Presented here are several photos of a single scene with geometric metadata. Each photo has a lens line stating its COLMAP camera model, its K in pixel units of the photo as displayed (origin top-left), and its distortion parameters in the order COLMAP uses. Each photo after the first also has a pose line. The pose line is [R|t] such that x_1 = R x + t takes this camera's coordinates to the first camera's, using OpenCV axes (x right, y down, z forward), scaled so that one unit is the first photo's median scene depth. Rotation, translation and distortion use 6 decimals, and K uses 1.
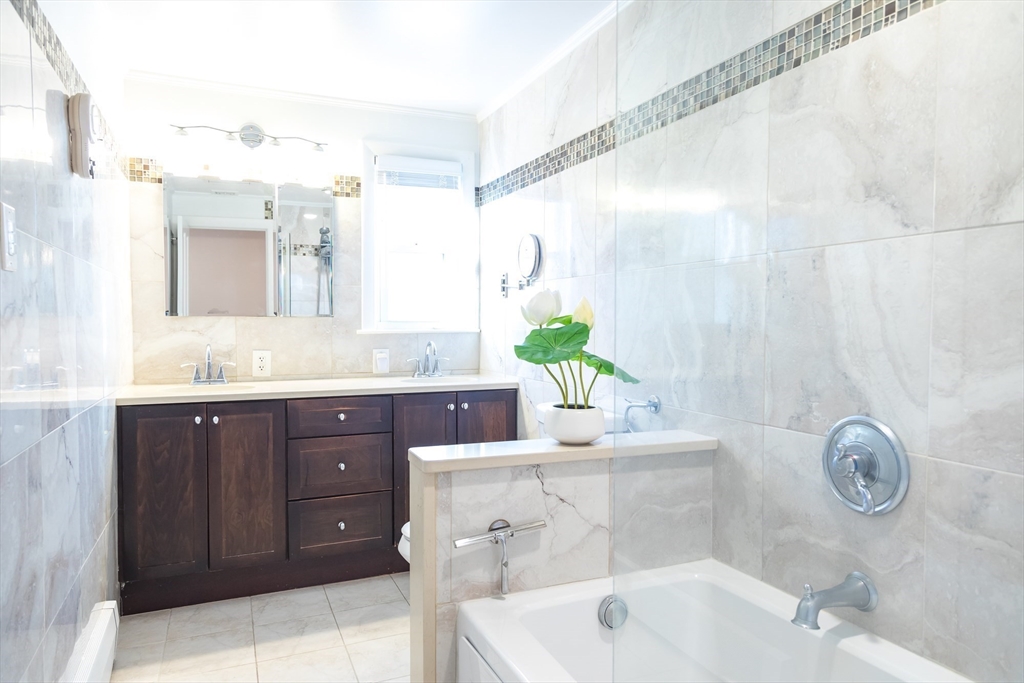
lens RADIAL K [[691.0, 0, 516.1], [0, 691.0, 339.8], [0, 0, 1]] dist [0.001971, -0.010116]
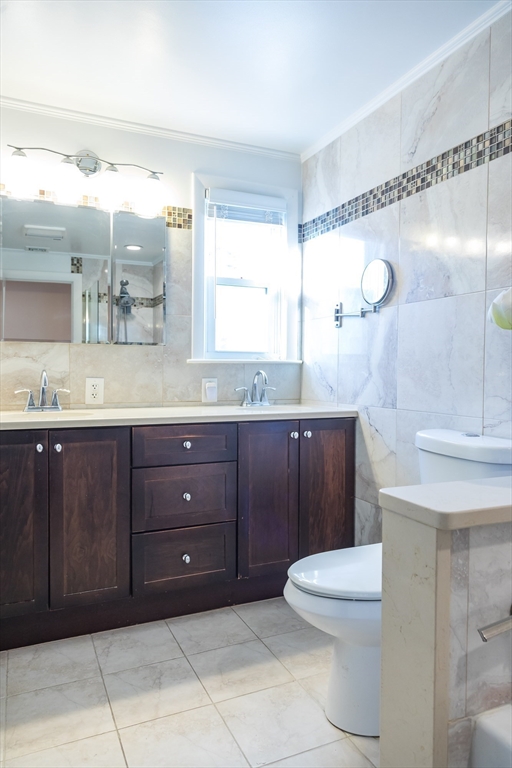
lens RADIAL K [[518.2, 0, 252.3], [0, 518.2, 381.9], [0, 0, 1]] dist [0.001971, -0.010116]
pose [[0.999592, 0.006388, 0.027843, -0.182068], [-0.006136, 0.999940, -0.009123, 0.029855], [-0.027900, 0.008948, 0.999571, 0.275941]]
